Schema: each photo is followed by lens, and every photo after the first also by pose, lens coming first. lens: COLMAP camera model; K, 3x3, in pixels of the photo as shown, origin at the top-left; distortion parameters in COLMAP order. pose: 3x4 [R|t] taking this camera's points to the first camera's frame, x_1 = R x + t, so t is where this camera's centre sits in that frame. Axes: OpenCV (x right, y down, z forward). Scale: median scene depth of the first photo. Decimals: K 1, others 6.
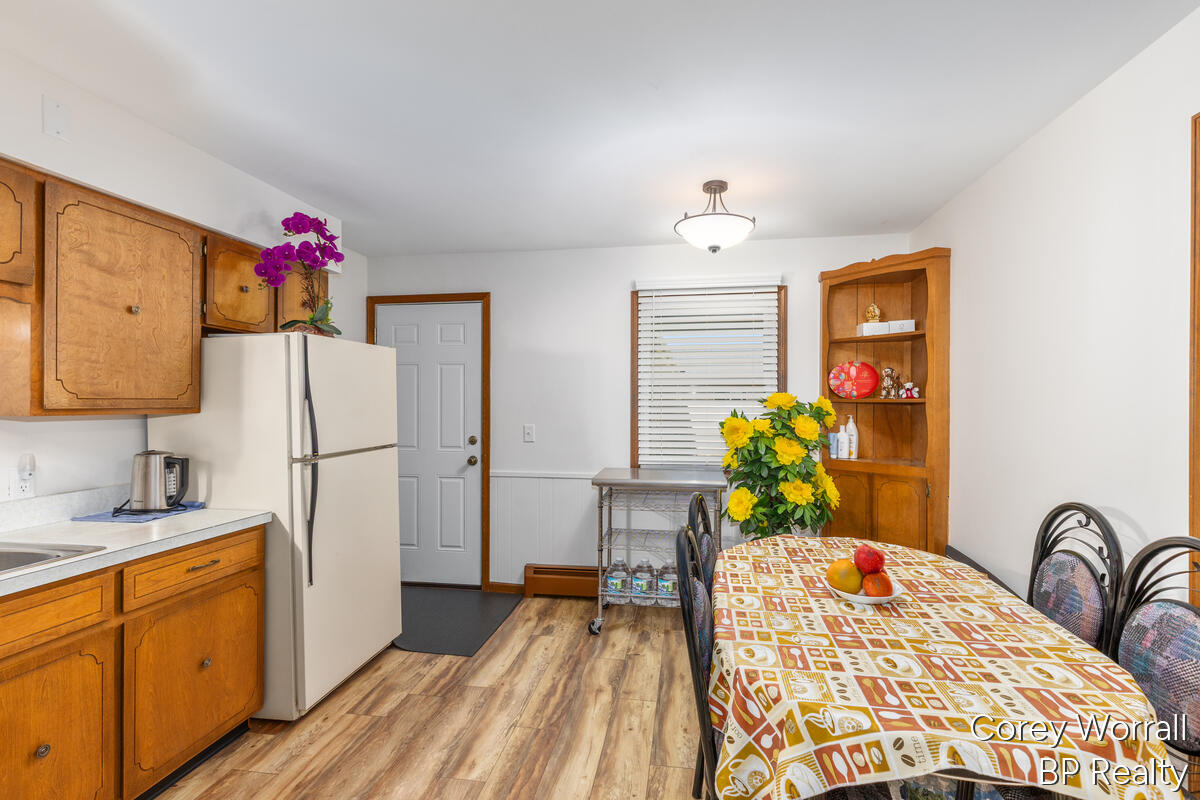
lens RADIAL K [[553.8, 0, 603.1], [0, 553.8, 394.0], [0, 0, 1]] dist [0.000259, 0.000239]
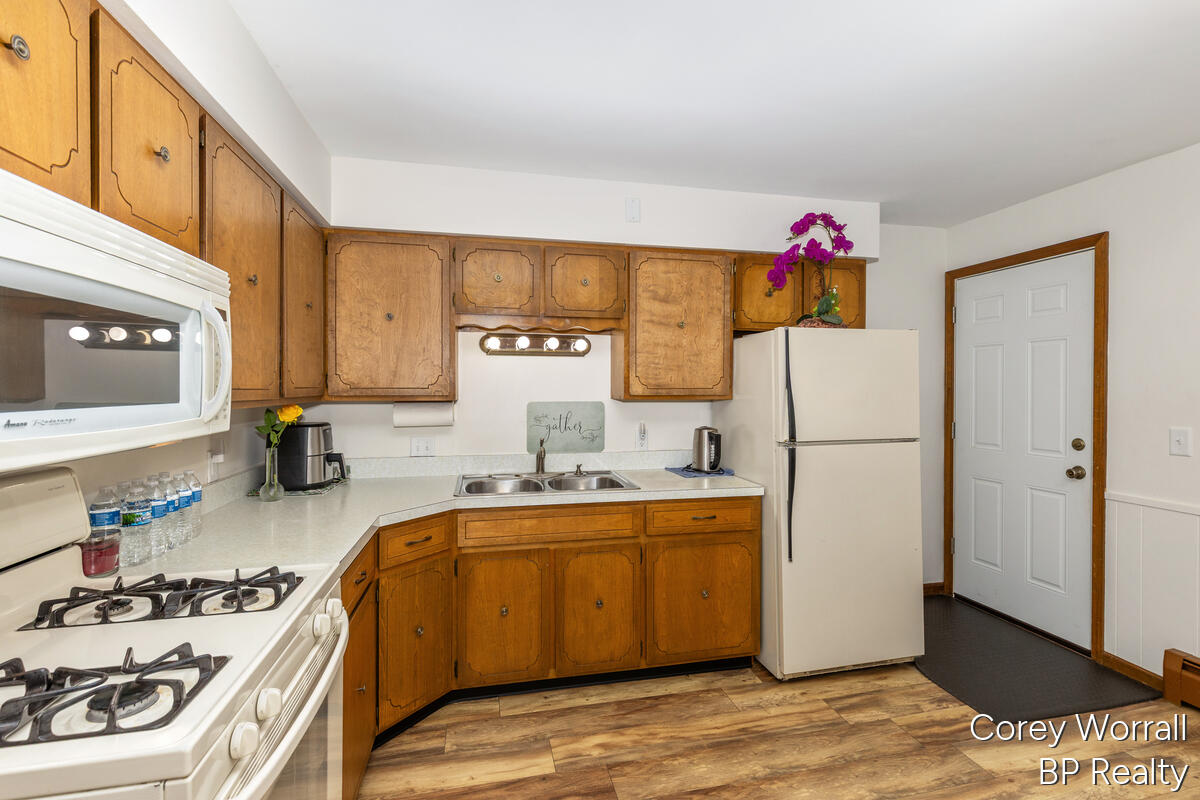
lens RADIAL K [[541.1, 0, 600.3], [0, 541.1, 387.5], [0, 0, 1]] dist [0.002163, -0.000156]
pose [[0.369372, -0.002992, -0.929277, 0.312602], [0.013179, 0.999911, 0.002019, 0.000688], [0.929188, -0.012993, 0.369379, 0.272256]]
